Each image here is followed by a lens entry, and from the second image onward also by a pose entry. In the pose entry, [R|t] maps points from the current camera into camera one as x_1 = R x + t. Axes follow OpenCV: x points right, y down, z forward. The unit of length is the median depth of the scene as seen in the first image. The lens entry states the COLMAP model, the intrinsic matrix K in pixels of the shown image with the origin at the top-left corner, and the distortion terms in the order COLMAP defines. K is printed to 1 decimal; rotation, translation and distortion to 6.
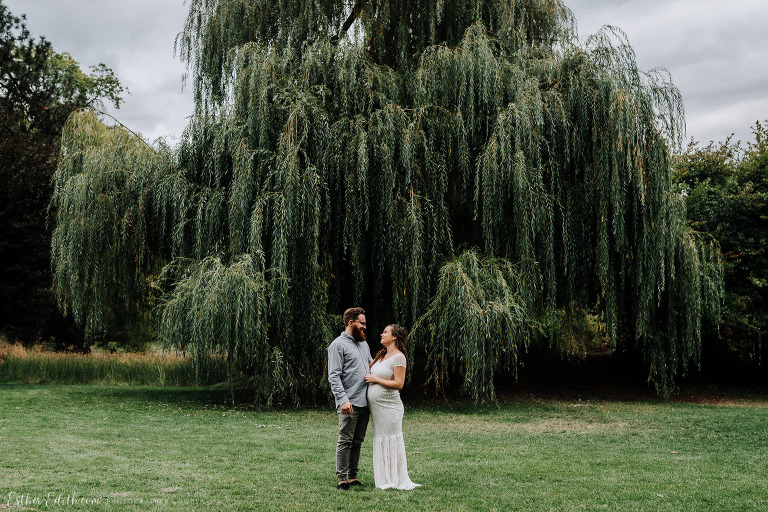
lens RADIAL K [[717.7, 0, 384.0], [0, 717.7, 256.0], [0, 0, 1]] dist [-0.001079, 0.008319]
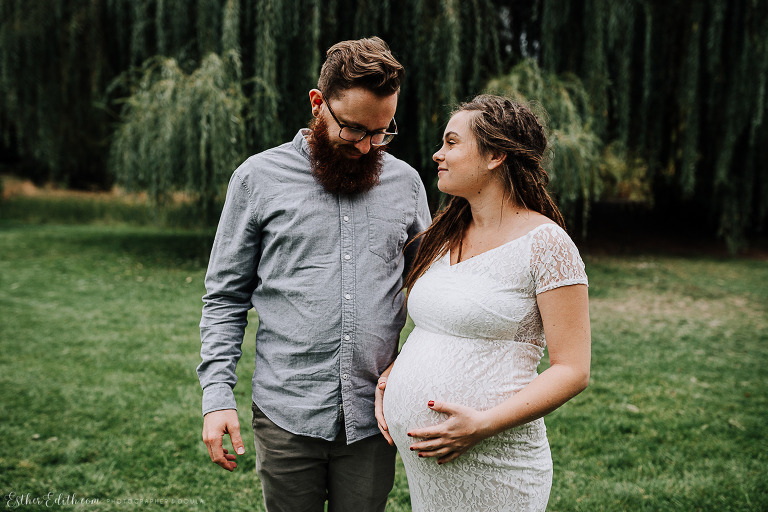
lens RADIAL K [[723.7, 0, 384.0], [0, 723.7, 256.0], [0, 0, 1]] dist [-0.002692, 0.003798]
pose [[0.999627, 0.014775, -0.022988, -0.005677], [-0.009473, 0.976424, 0.215653, 0.028592], [0.025633, -0.215354, 0.976200, 0.230139]]
